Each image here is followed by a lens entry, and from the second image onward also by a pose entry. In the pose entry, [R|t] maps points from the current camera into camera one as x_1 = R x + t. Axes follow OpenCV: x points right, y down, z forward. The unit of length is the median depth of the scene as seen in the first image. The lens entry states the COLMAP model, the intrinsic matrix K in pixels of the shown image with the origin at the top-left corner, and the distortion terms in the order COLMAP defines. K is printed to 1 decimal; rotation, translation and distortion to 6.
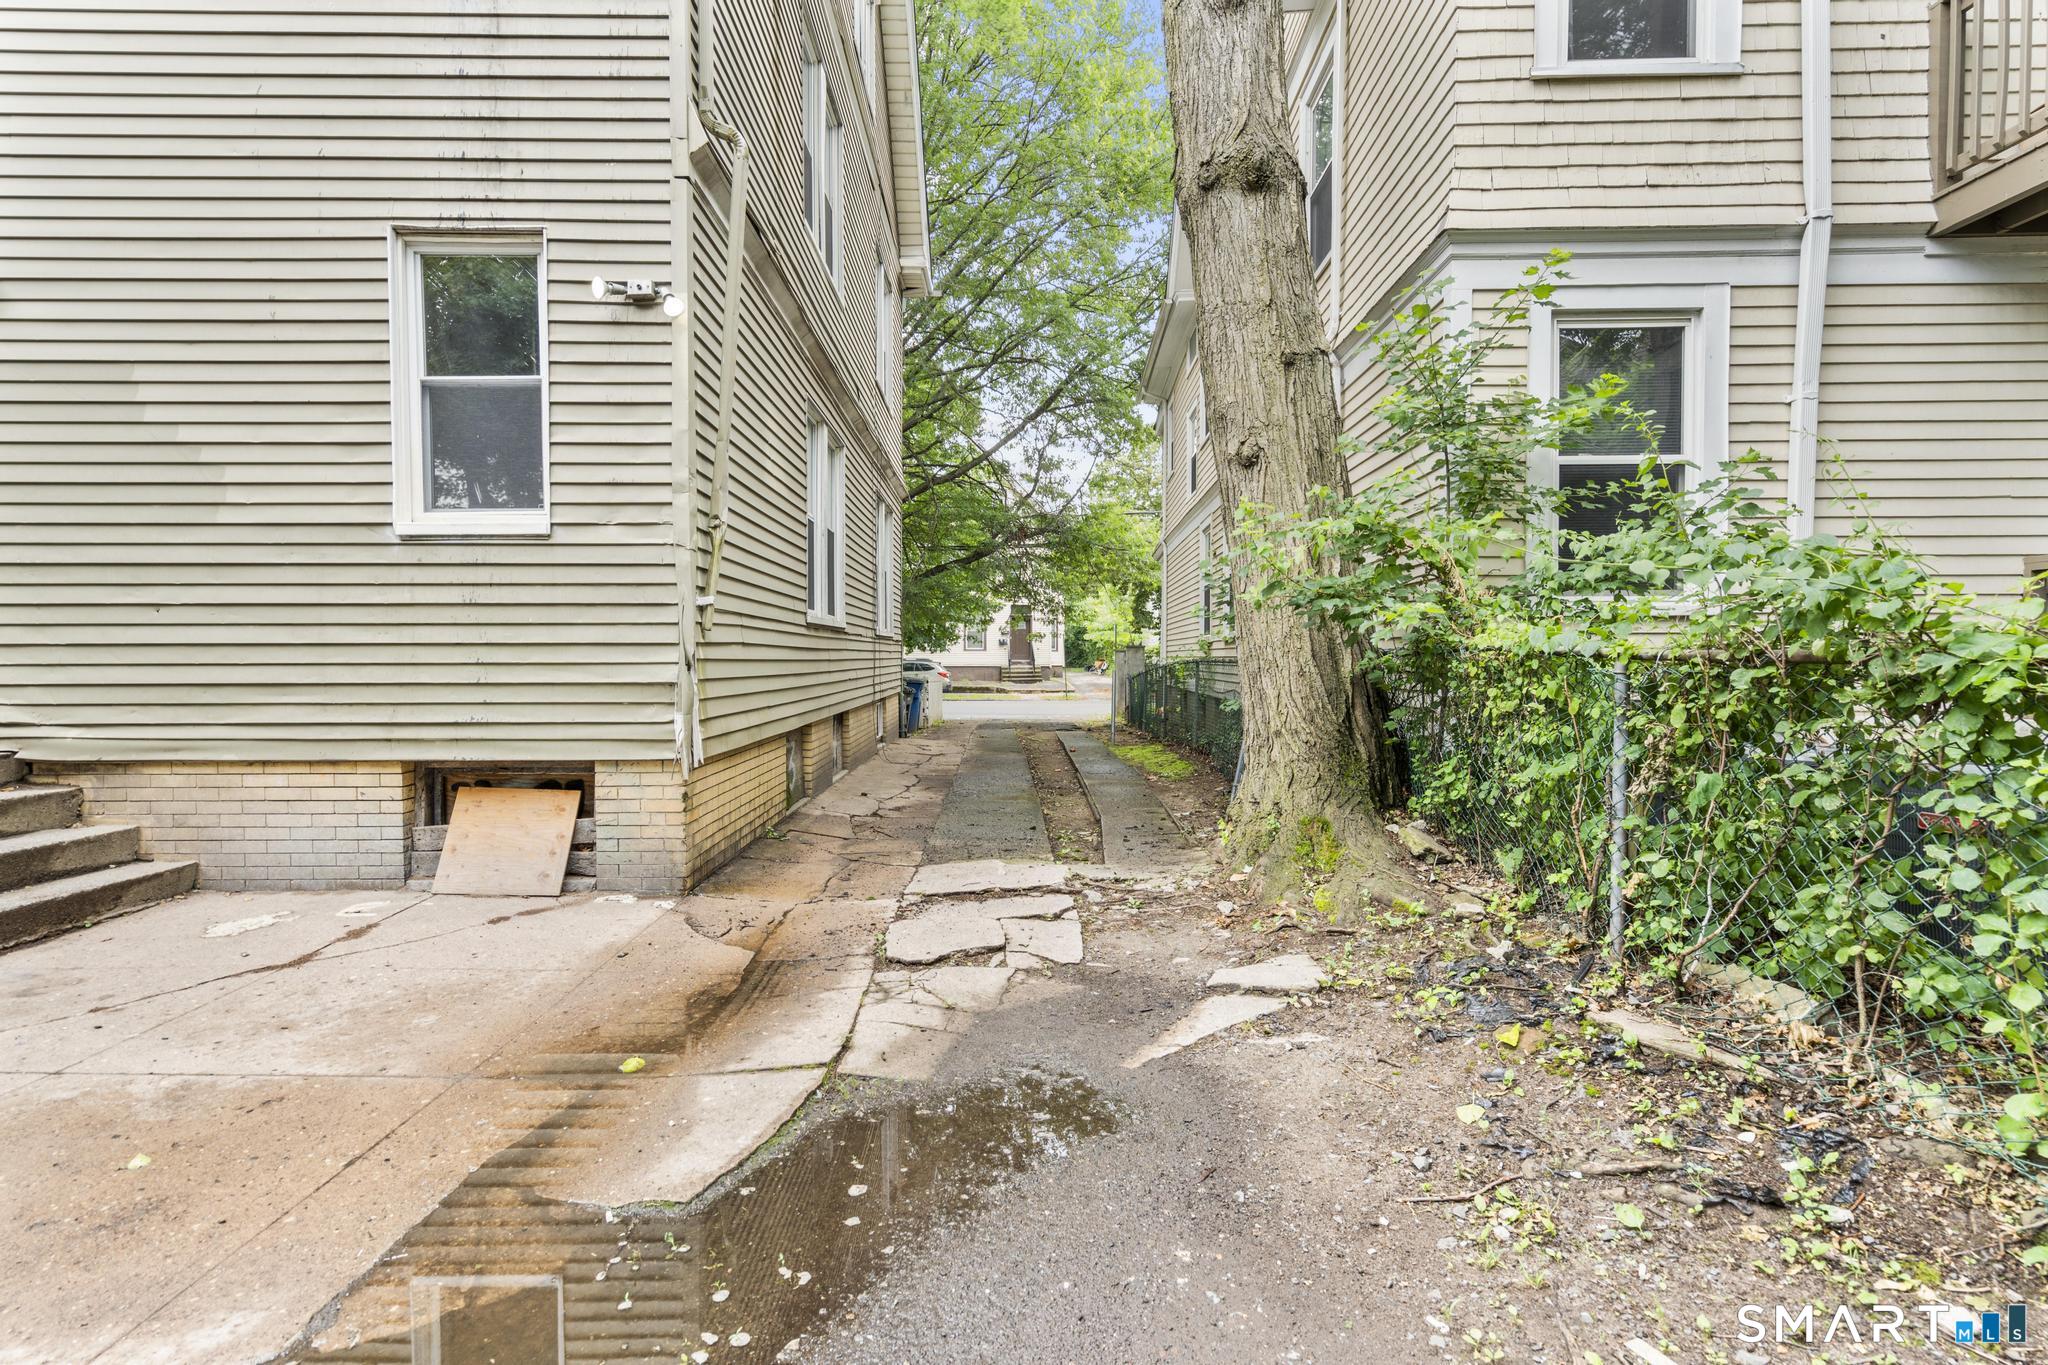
lens RADIAL K [[965.7, 0, 1028.5], [0, 965.7, 688.5], [0, 0, 1]] dist [-0.003084, -0.000247]
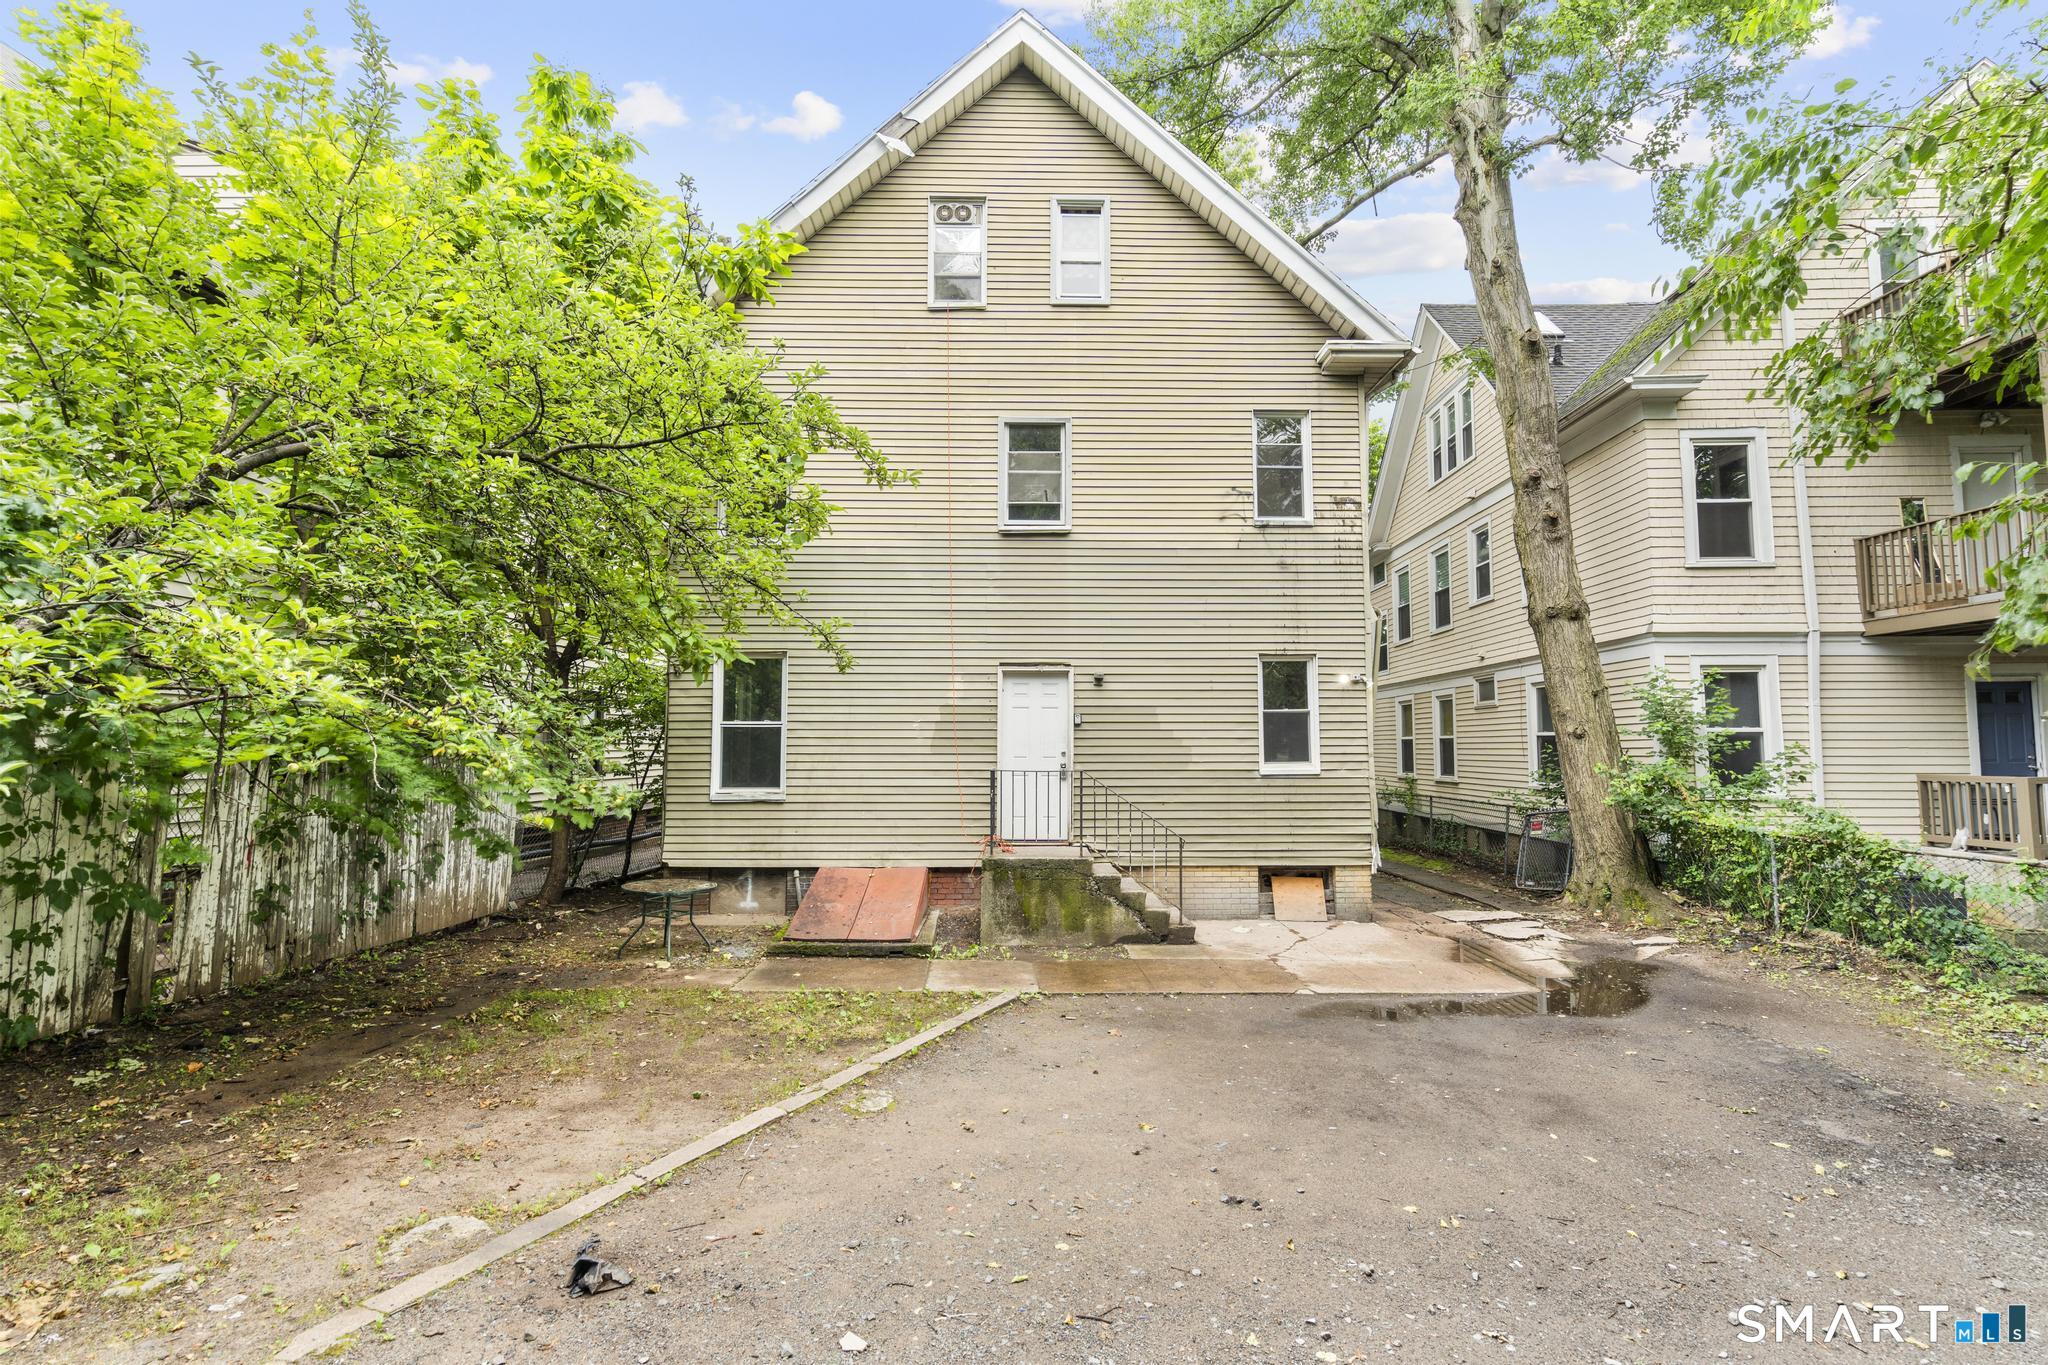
lens RADIAL K [[965.7, 0, 1017.8], [0, 965.7, 679.2], [0, 0, 1]] dist [-0.003084, -0.000247]
pose [[0.999997, 0.001106, -0.002297, -1.280068], [-0.001337, 0.994693, -0.102878, -0.146655], [0.002171, 0.102880, 0.994691, -1.524971]]
